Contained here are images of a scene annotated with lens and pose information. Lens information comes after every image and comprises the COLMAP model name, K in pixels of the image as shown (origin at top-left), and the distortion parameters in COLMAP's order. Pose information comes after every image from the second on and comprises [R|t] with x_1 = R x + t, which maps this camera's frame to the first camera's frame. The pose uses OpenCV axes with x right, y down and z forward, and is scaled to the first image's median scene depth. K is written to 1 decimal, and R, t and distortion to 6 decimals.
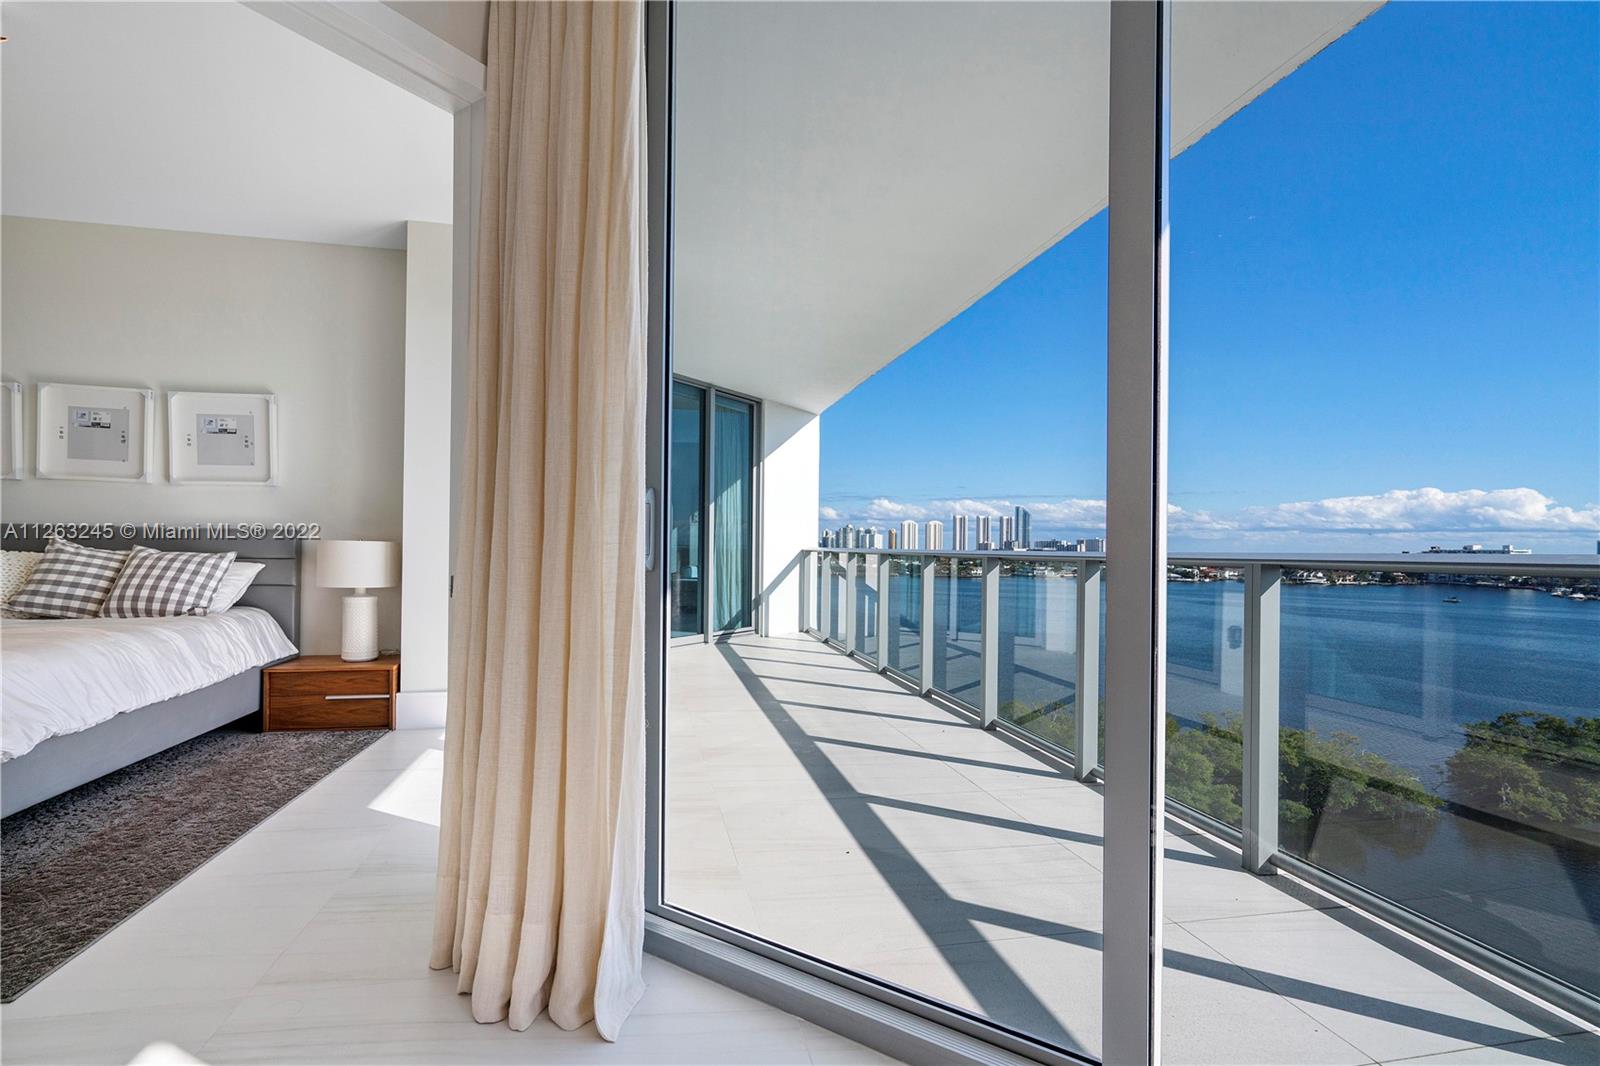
lens RADIAL K [[732.6, 0, 786.9], [0, 732.6, 538.9], [0, 0, 1]] dist [-0.004195, 0.006022]
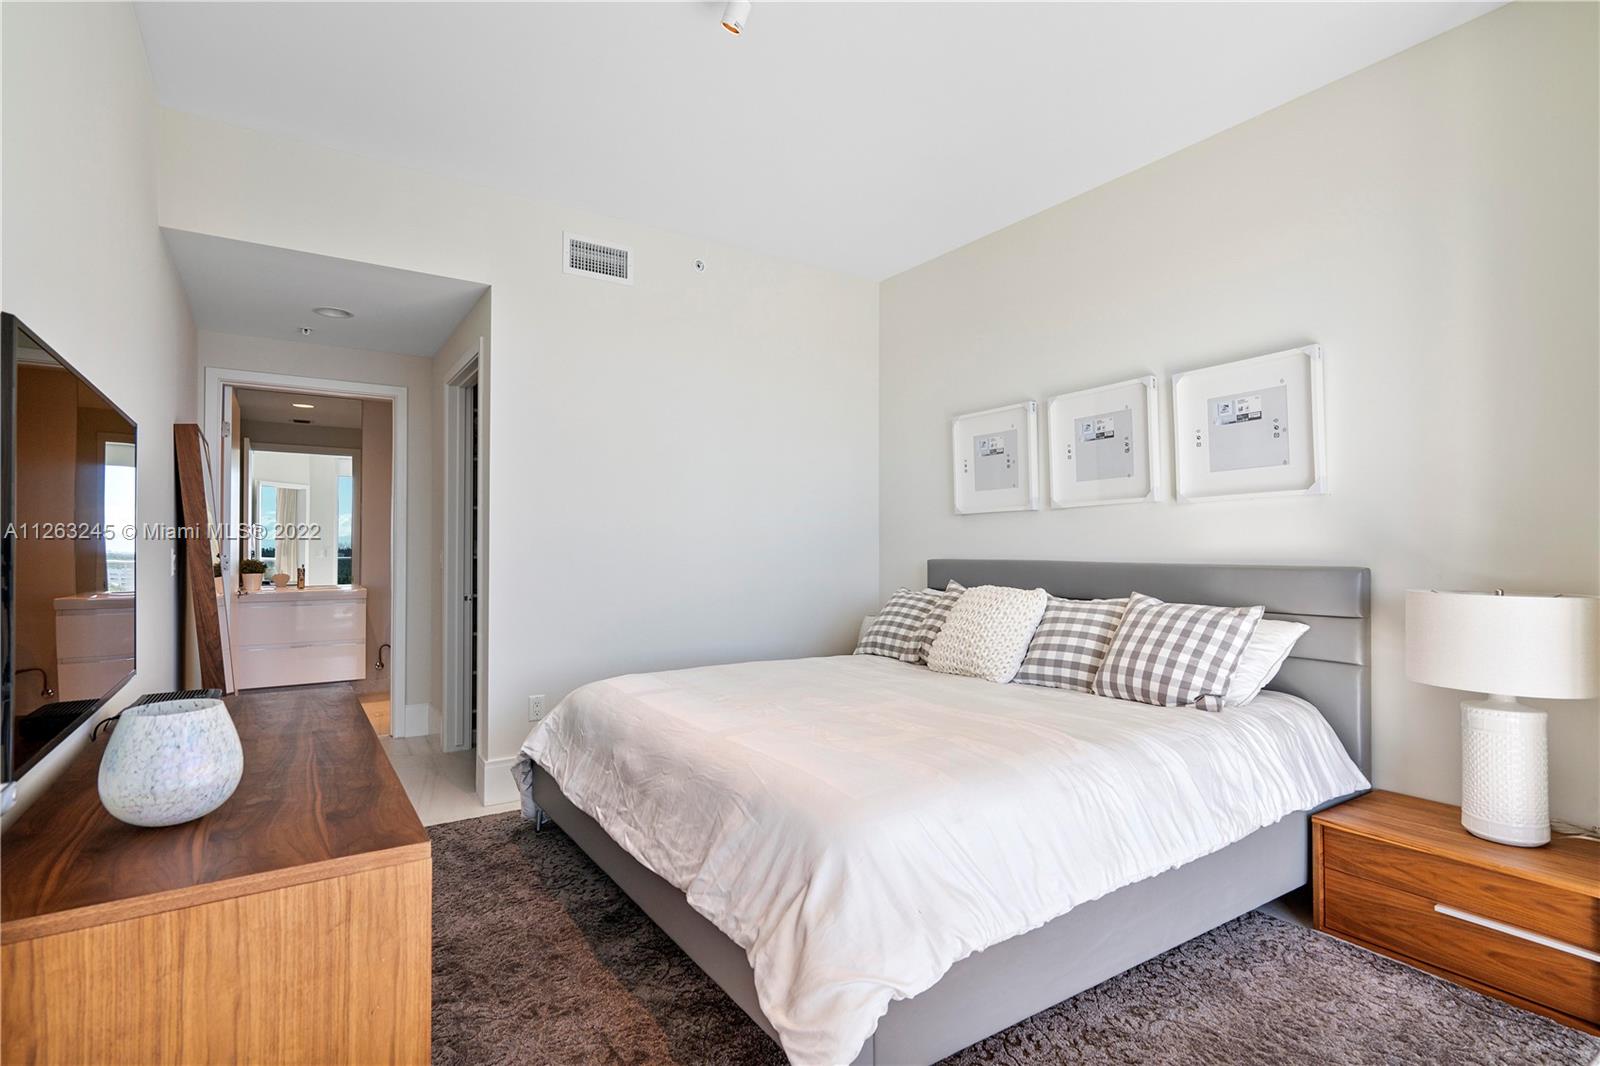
lens RADIAL K [[769.4, 0, 799.7], [0, 769.4, 542.0], [0, 0, 1]] dist [-0.002817, 0.001752]
pose [[0.366846, -0.017469, -0.930118, -0.305268], [0.011898, 0.999830, -0.014086, -0.033064], [0.930206, -0.005900, 0.366992, 0.416719]]
